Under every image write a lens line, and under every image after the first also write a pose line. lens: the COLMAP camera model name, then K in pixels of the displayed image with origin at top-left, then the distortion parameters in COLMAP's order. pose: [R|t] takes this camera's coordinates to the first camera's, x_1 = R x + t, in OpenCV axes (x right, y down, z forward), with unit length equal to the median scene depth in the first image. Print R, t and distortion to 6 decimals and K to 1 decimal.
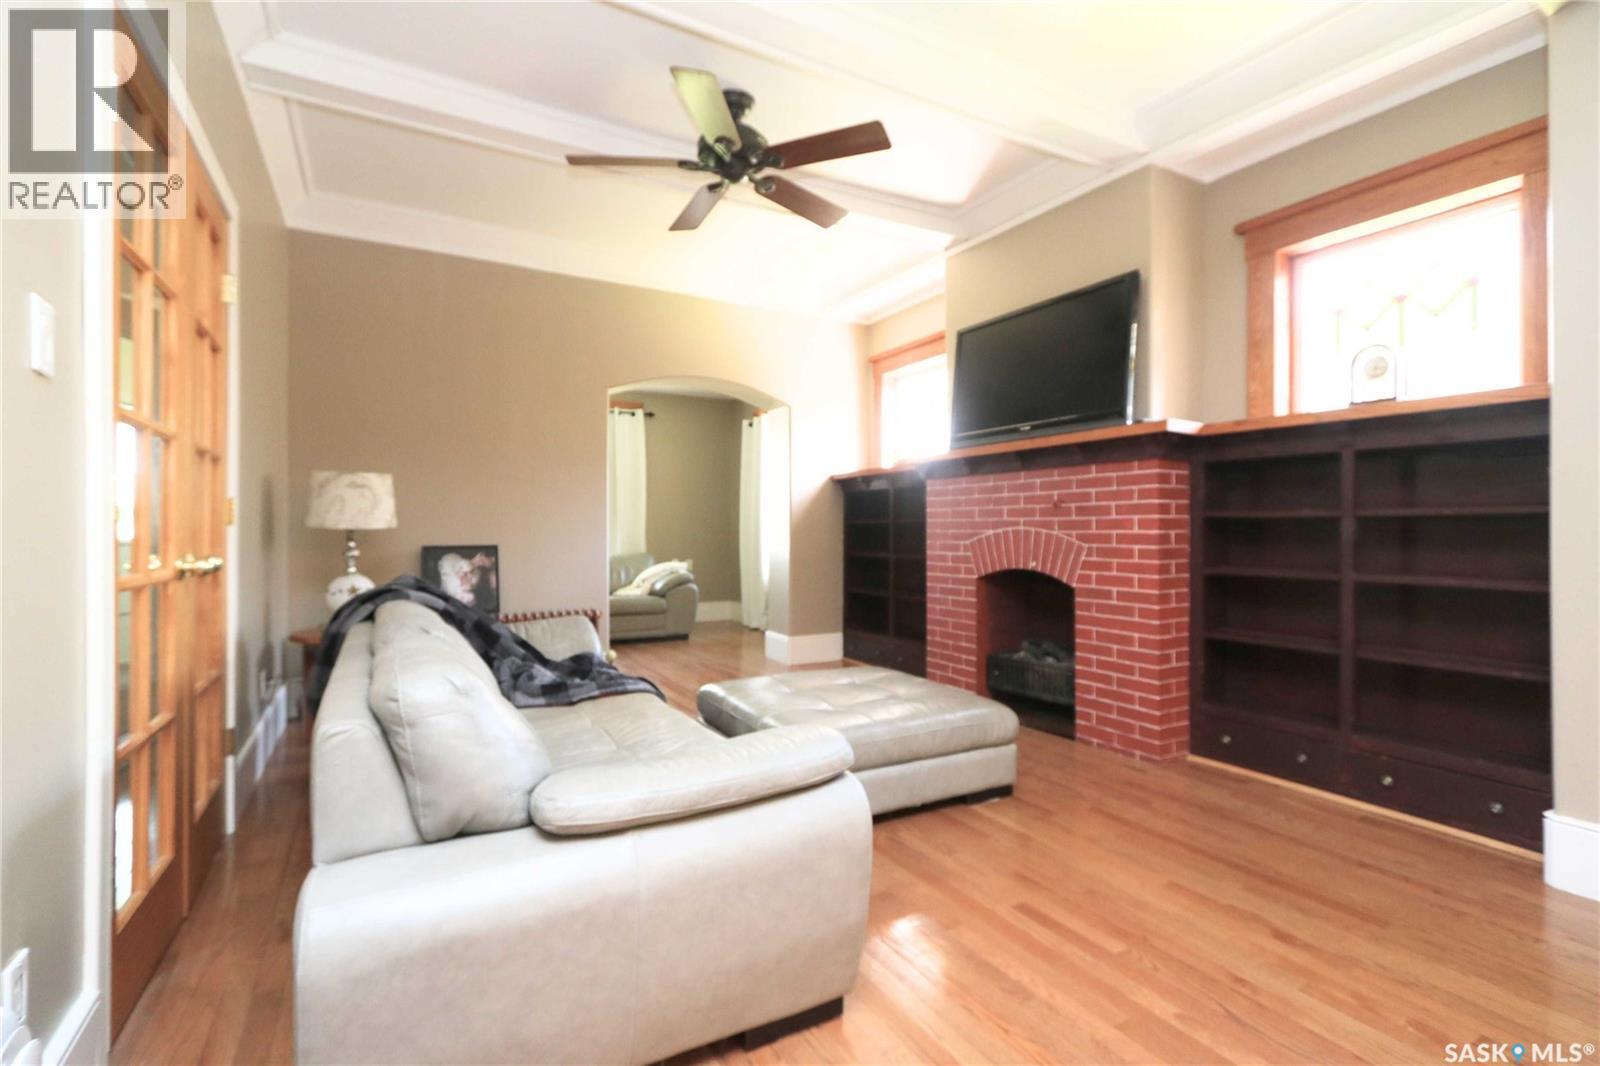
lens RADIAL K [[722.0, 0, 792.0], [0, 722.0, 528.0], [0, 0, 1]] dist [0.004746, 0.000495]
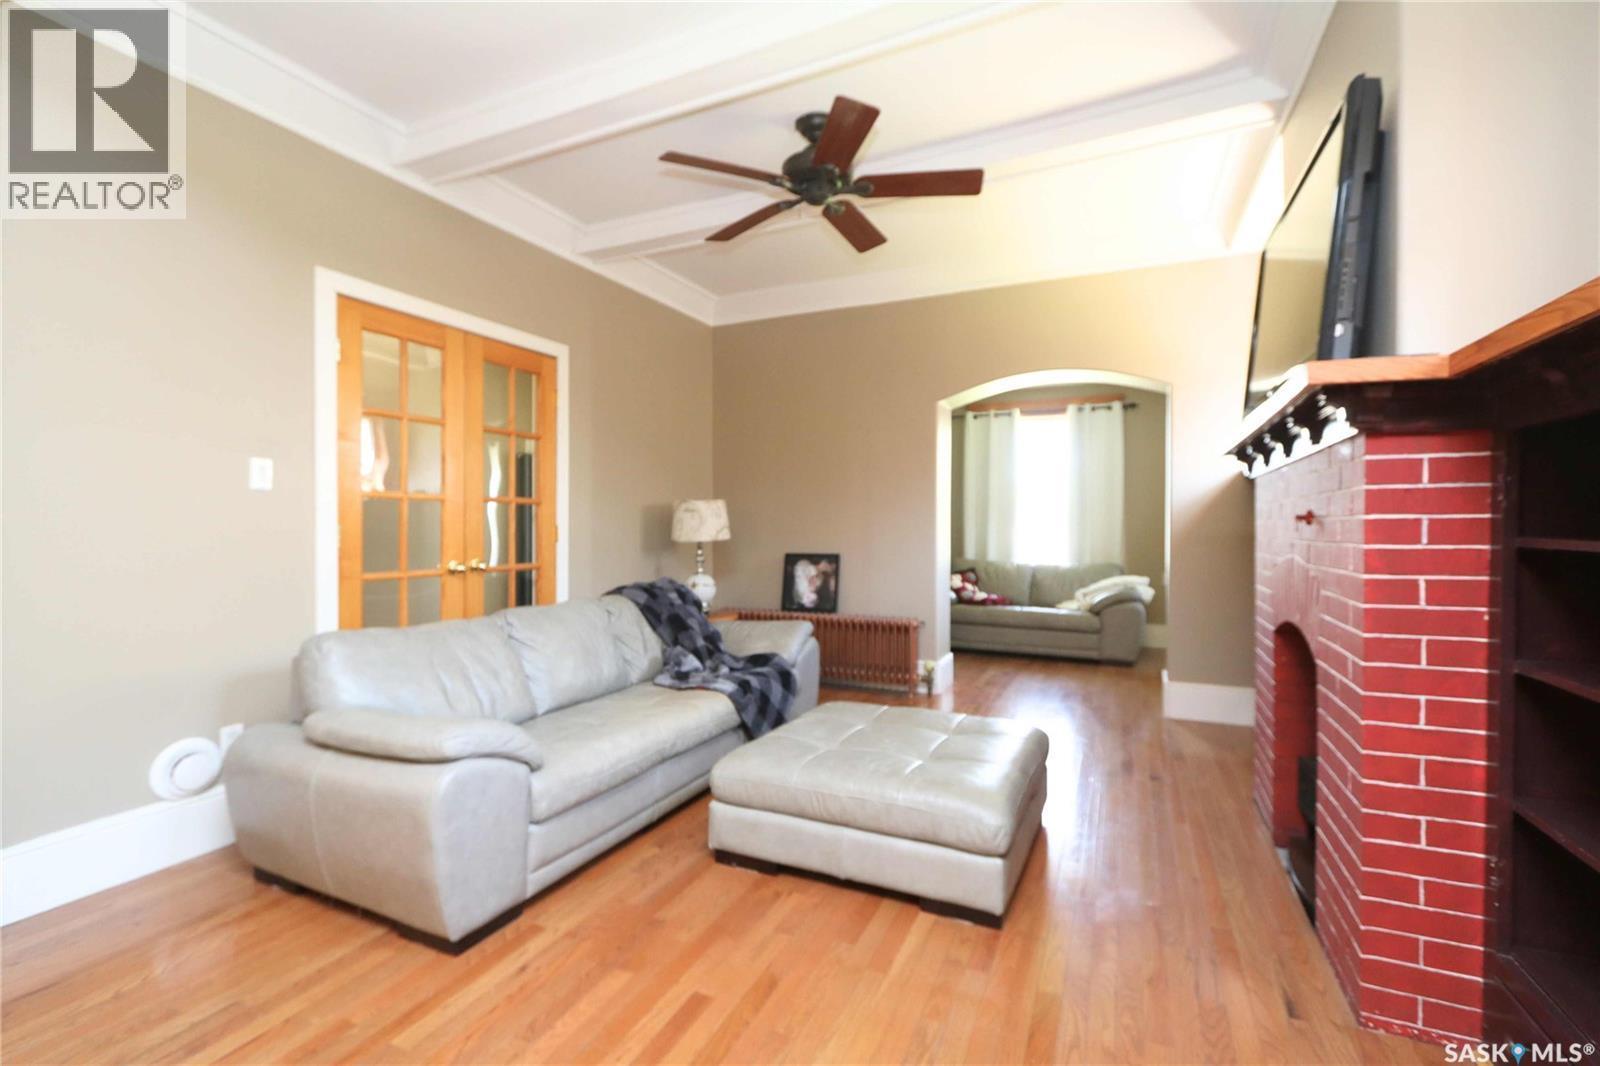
lens RADIAL K [[722.0, 0, 789.6], [0, 722.0, 532.6], [0, 0, 1]] dist [0.004746, 0.000495]
pose [[0.582101, 0.006943, -0.813087, 0.620247], [0.002234, 0.999946, 0.010138, -0.028610], [0.813113, -0.007718, 0.582054, 0.331546]]
